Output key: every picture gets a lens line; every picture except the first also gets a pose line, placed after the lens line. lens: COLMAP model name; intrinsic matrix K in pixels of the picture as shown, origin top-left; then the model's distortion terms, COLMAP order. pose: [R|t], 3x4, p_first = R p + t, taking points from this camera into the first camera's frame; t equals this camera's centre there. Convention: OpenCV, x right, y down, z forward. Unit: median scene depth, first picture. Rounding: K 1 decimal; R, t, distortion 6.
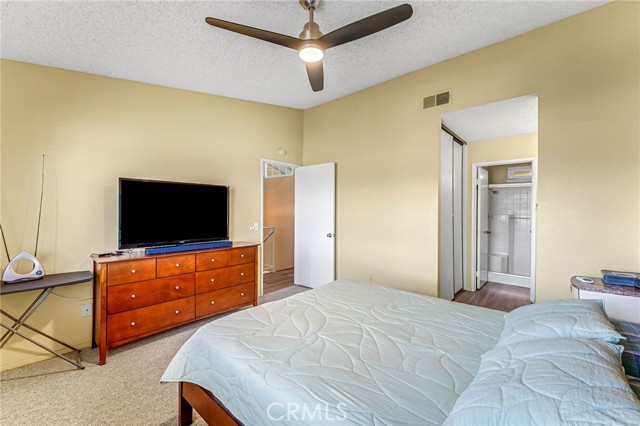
lens RADIAL K [[260.3, 0, 318.6], [0, 260.3, 213.0], [0, 0, 1]] dist [-0.000293, 0.000206]
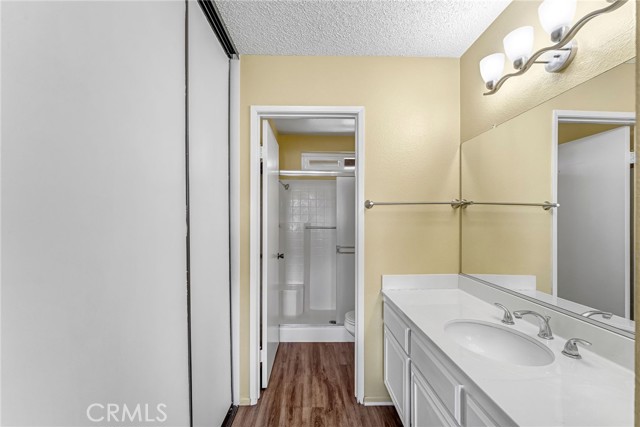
lens RADIAL K [[260.8, 0, 322.0], [0, 260.8, 215.7], [0, 0, 1]] dist [-0.002695, -0.000177]
pose [[0.719250, 0.003361, 0.694743, 0.322908], [0.009286, 0.999852, -0.014450, -0.002100], [-0.694689, 0.016844, 0.719113, 0.523898]]
